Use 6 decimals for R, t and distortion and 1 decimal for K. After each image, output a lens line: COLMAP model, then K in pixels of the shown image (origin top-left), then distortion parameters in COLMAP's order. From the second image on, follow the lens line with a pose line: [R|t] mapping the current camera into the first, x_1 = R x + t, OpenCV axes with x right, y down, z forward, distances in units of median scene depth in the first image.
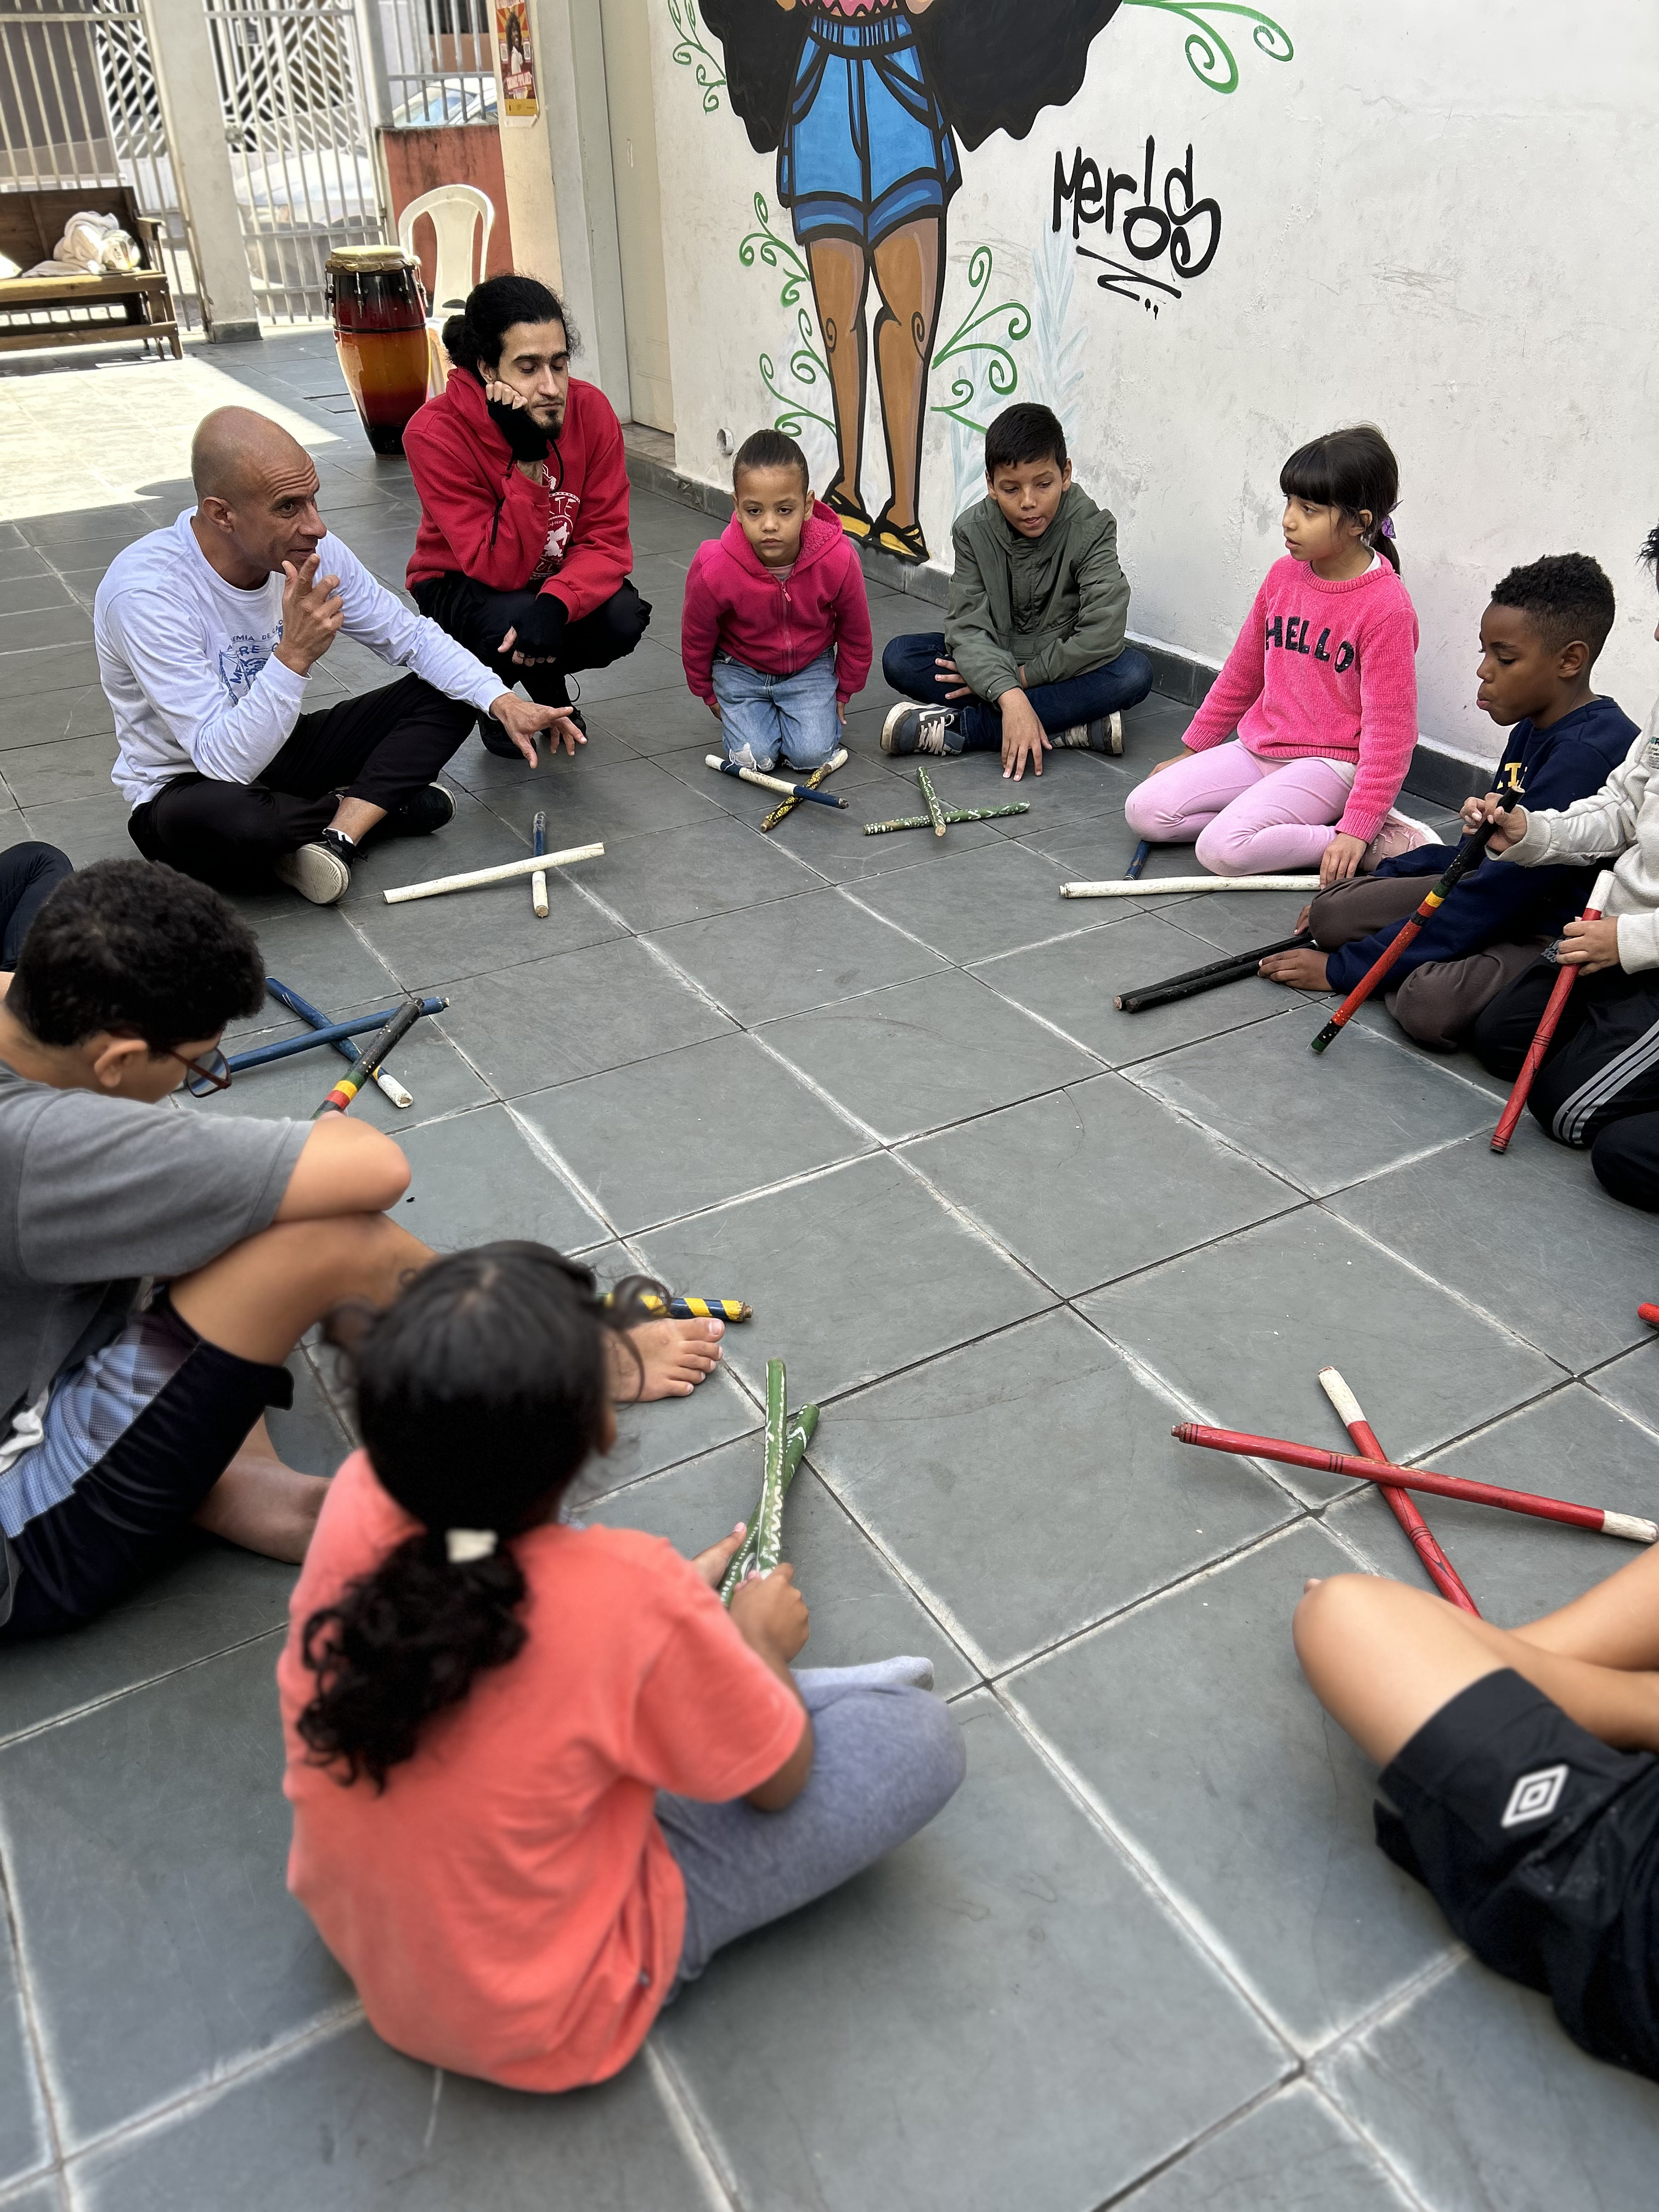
lens RADIAL K [[1659.7, 0, 831.3], [0, 1659.7, 1103.6], [0, 0, 1]] dist [0.007741, -0.003341]
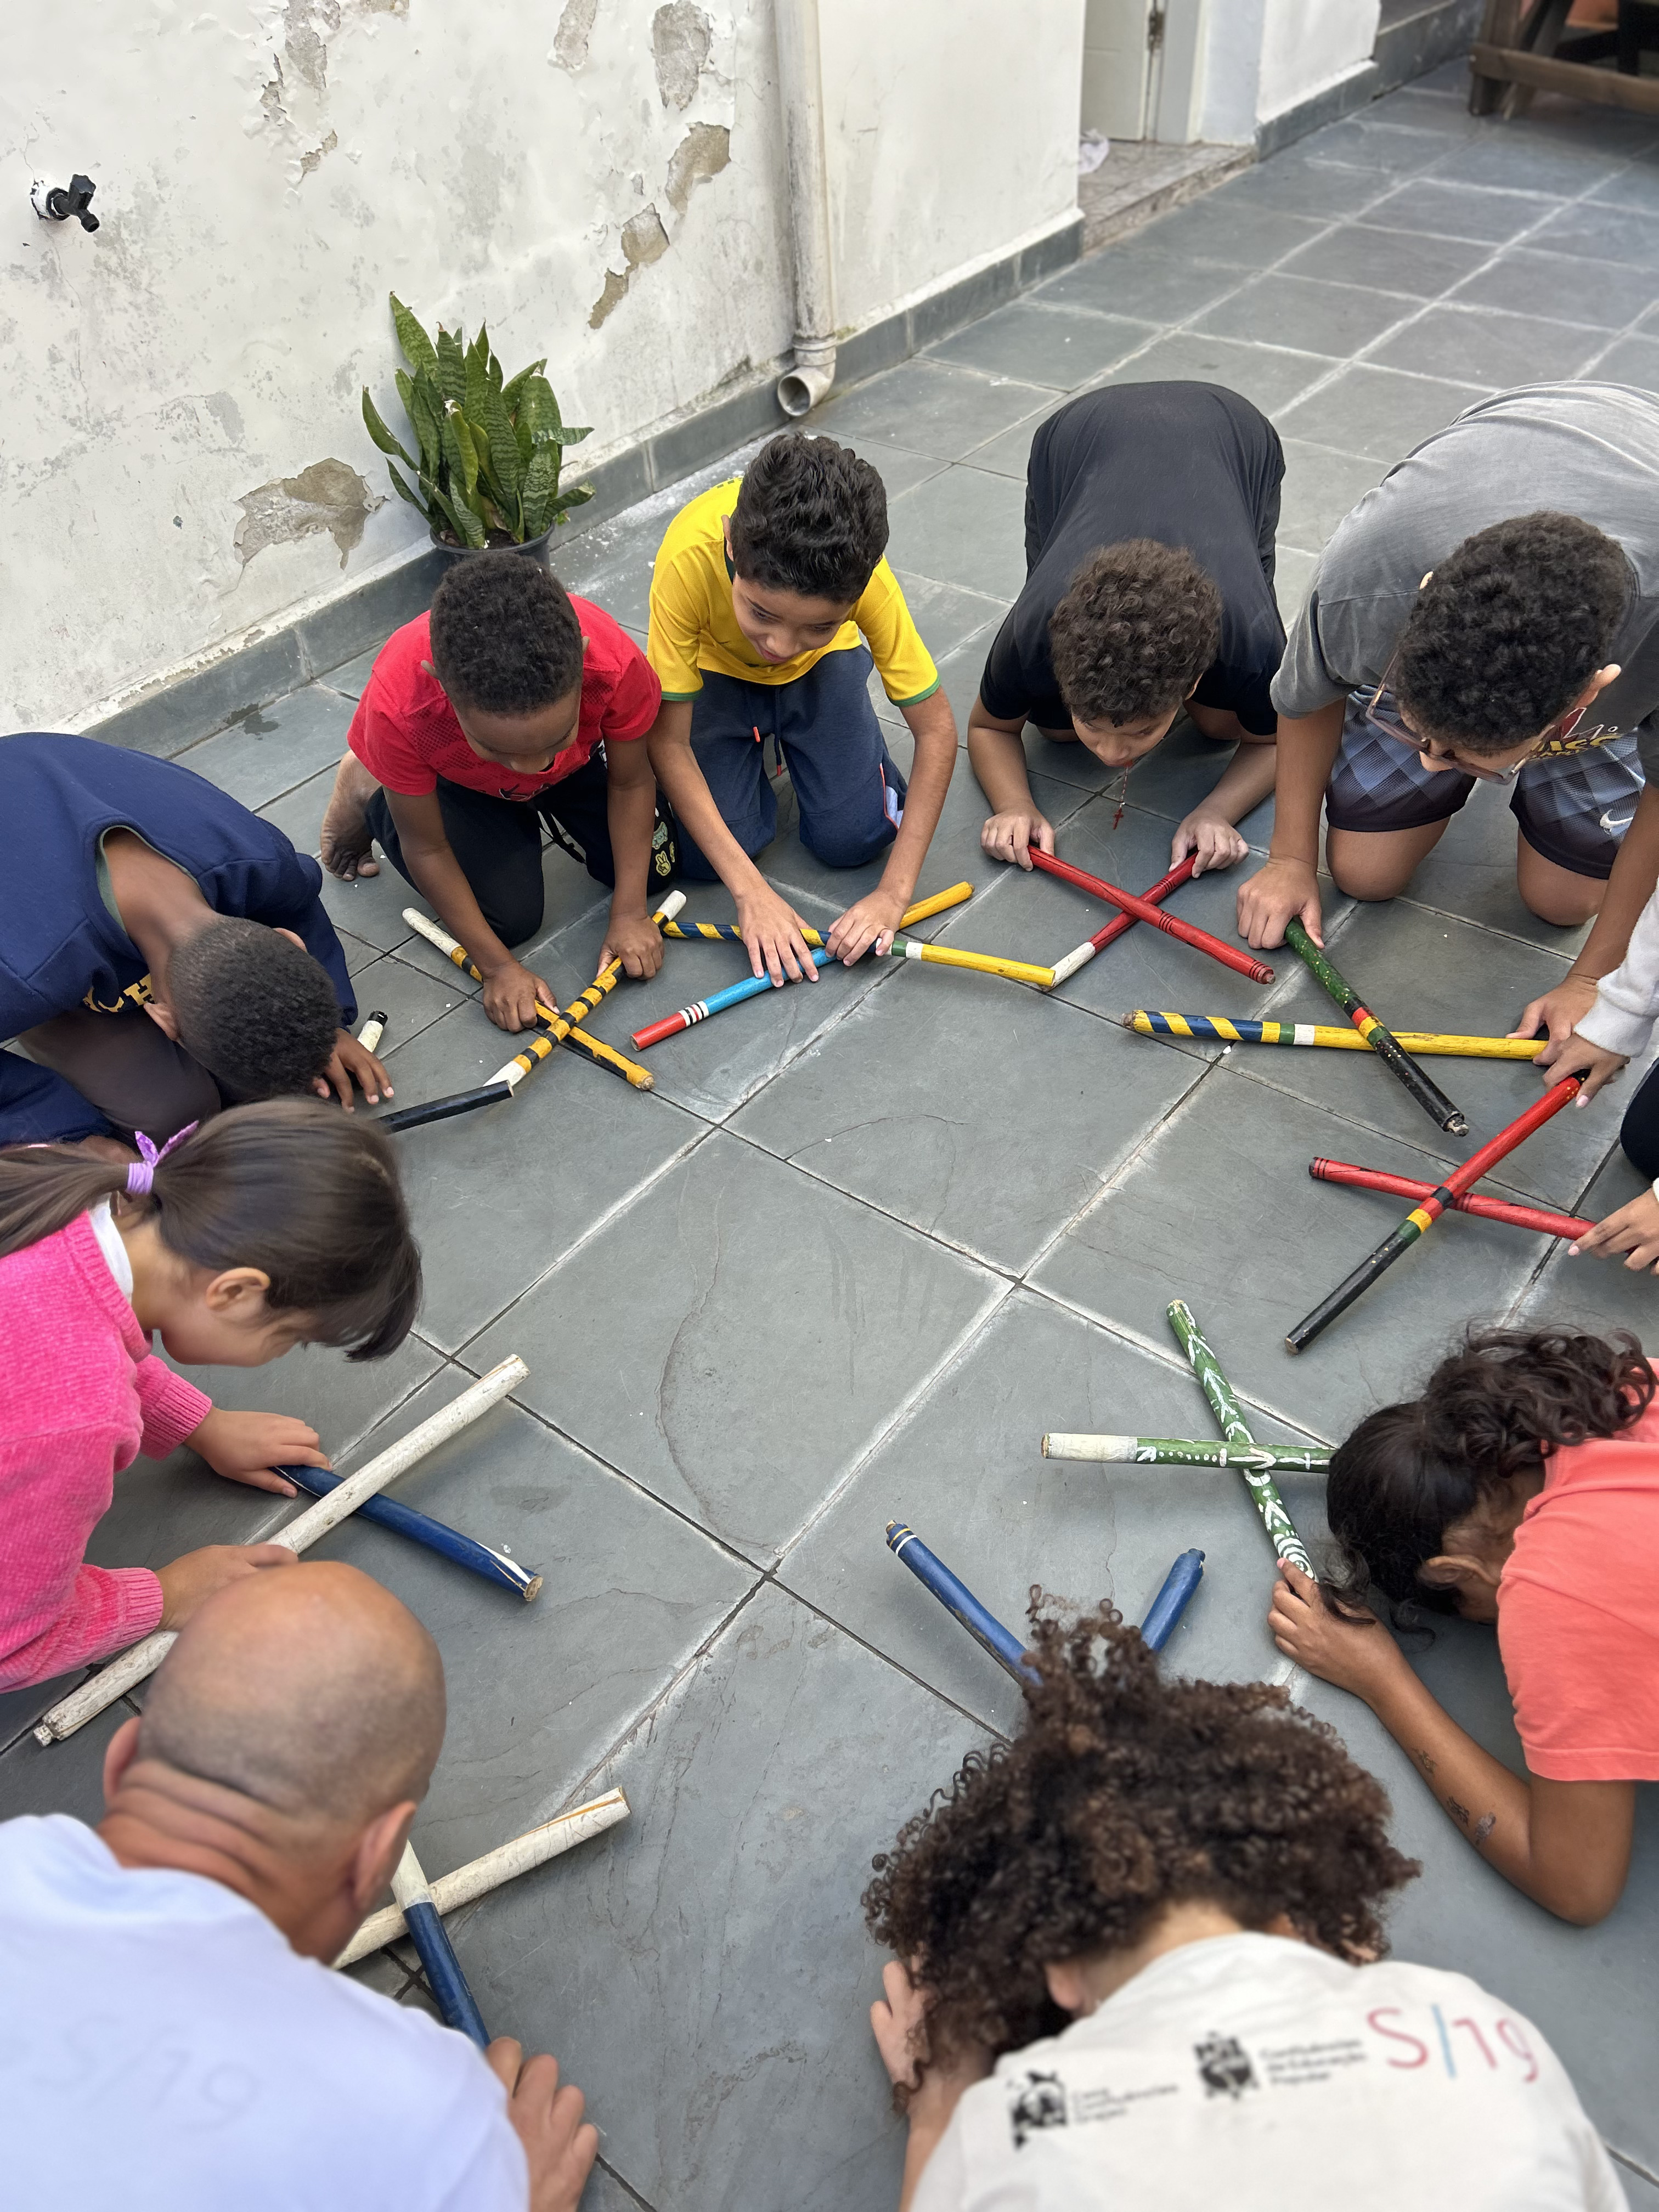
lens RADIAL K [[1659.7, 0, 831.4], [0, 1659.7, 1104.4], [0, 0, 1]] dist [0.007741, -0.003341]
pose [[-0.366588, -0.610143, 0.702381, -0.212198], [0.521541, 0.490407, 0.698209, -0.297892], [-0.770460, 0.622275, 0.138437, 0.478940]]
